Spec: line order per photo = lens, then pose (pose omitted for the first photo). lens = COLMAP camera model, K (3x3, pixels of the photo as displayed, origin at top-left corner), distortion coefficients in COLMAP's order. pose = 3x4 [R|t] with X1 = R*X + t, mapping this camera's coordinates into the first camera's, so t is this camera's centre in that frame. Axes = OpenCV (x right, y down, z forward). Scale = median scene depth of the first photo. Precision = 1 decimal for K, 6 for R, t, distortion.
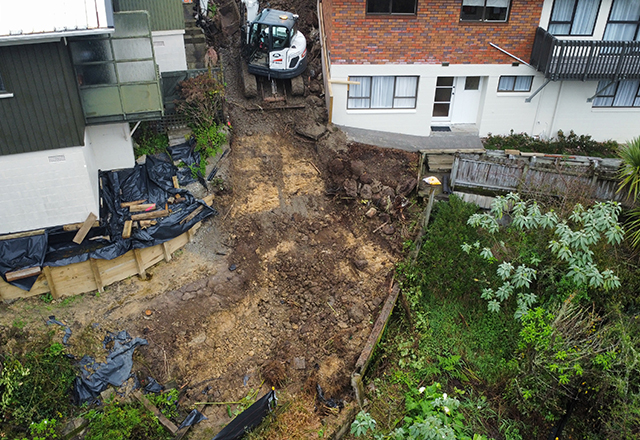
lens RADIAL K [[569.3, 0, 332.6], [0, 569.3, 218.5], [0, 0, 1]] dist [-0.018557, -0.022246]
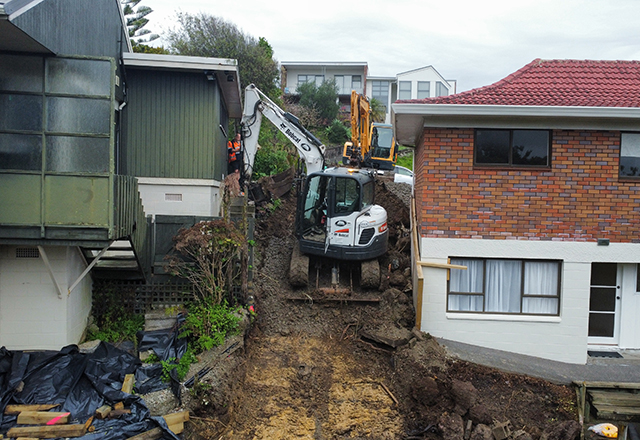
lens RADIAL K [[569.3, 0, 355.8], [0, 569.3, 218.6], [0, 0, 1]] dist [-0.018557, -0.022246]
pose [[0.988675, 0.006242, -0.149941, 0.020635], [-0.083722, 0.852144, -0.516566, 0.057007], [0.124547, 0.523269, 0.843017, 0.427951]]
